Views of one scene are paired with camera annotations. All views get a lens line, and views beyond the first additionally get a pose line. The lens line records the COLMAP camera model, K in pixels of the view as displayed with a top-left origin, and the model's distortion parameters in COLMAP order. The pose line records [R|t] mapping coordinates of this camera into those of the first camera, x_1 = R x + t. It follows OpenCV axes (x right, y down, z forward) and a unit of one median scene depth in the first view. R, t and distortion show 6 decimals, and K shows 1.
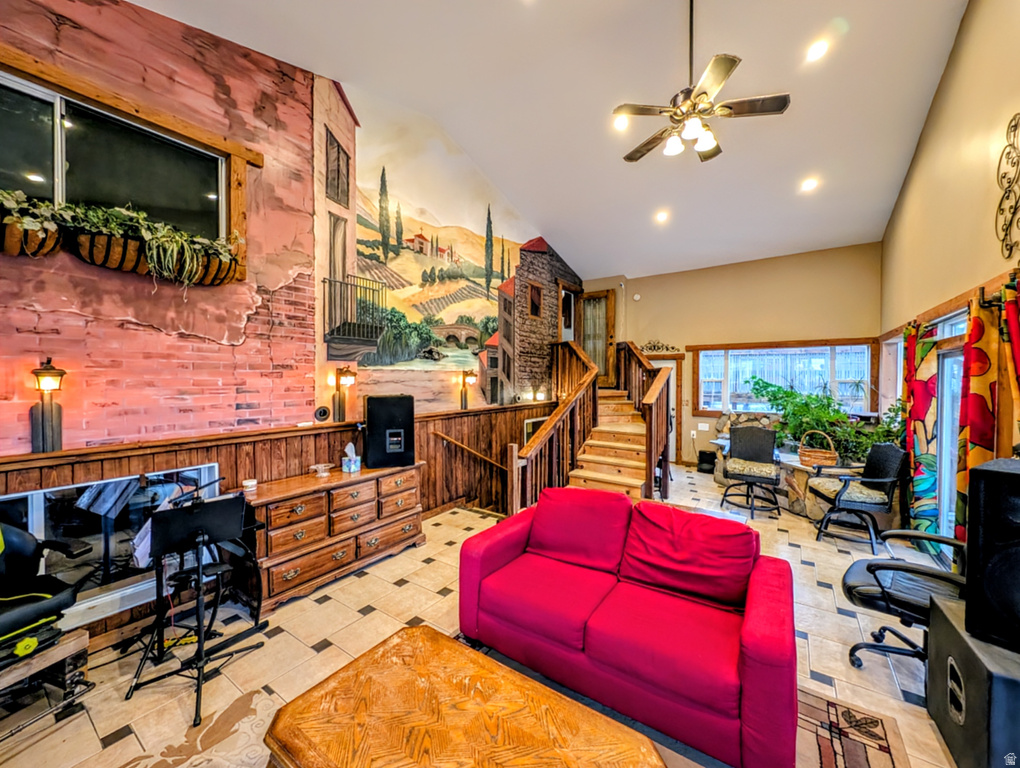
lens RADIAL K [[391.4, 0, 502.0], [0, 391.4, 385.9], [0, 0, 1]] dist [0.006671, -0.003151]
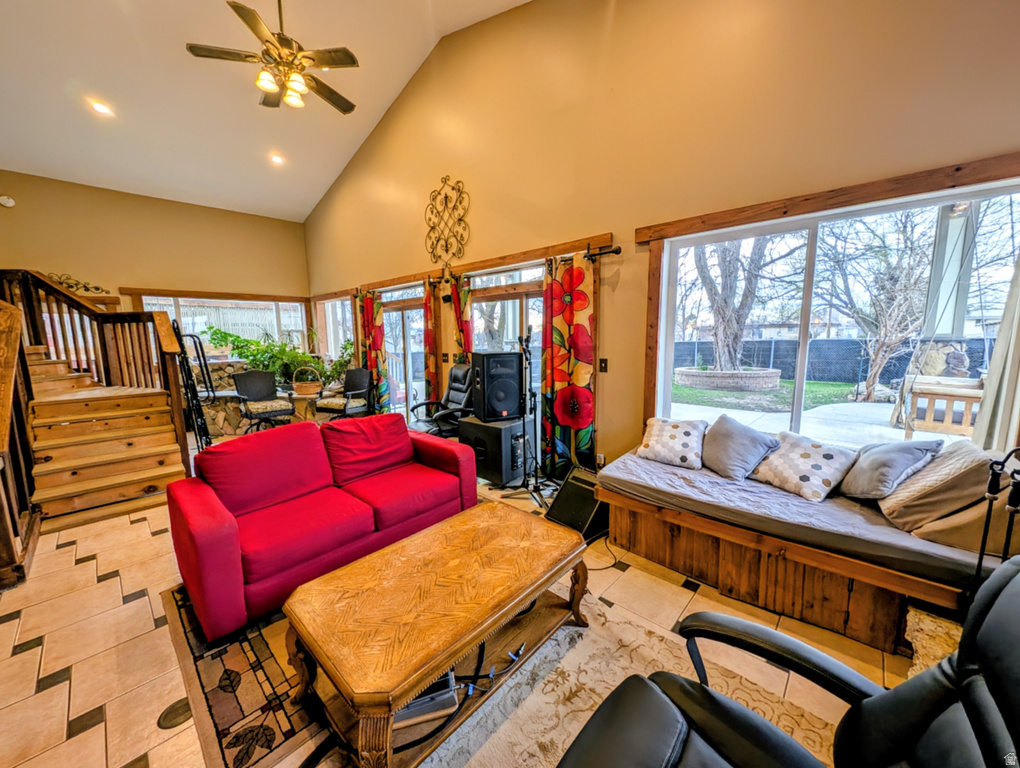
lens RADIAL K [[391.4, 0, 507.6], [0, 391.4, 387.7], [0, 0, 1]] dist [0.006671, -0.003151]
pose [[0.120482, -0.132877, 0.983782, -0.395331], [0.034060, 0.990971, 0.129676, 0.037435], [-0.992131, 0.017884, 0.123920, 0.189546]]
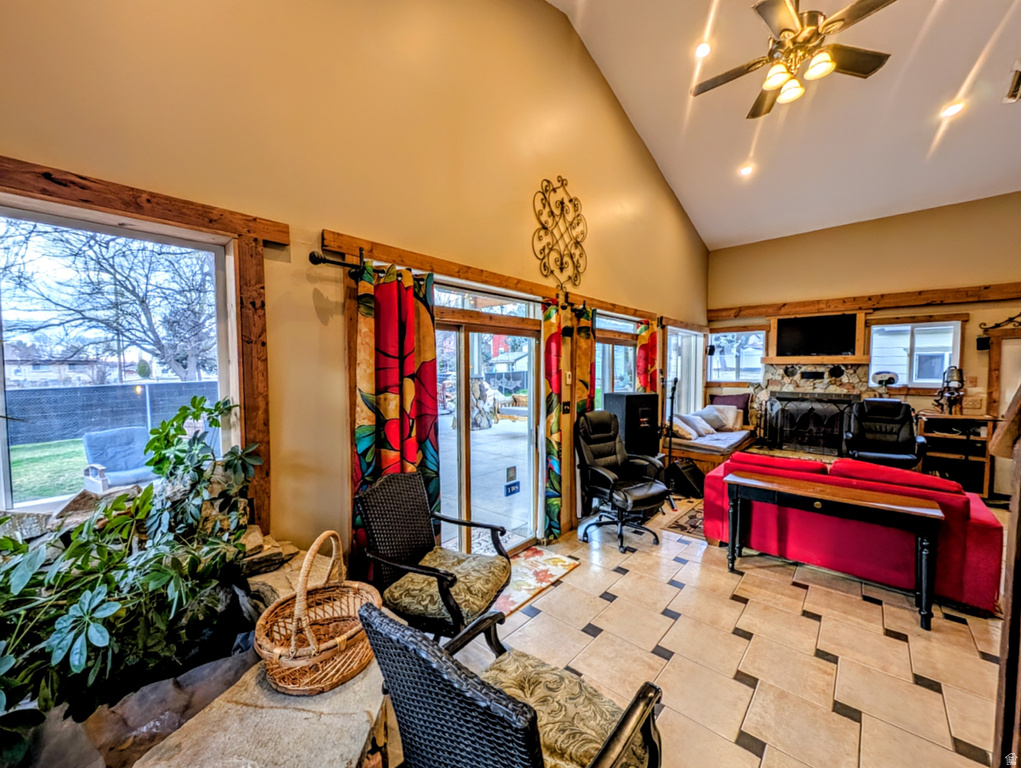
lens RADIAL K [[391.8, 0, 510.4], [0, 391.8, 383.2], [0, 0, 1]] dist [0.006671, -0.003151]
pose [[-0.993484, -0.002125, 0.113949, 0.611427], [0.004612, 0.998258, 0.058827, -0.006129], [-0.113875, 0.058969, -0.991743, 1.232431]]
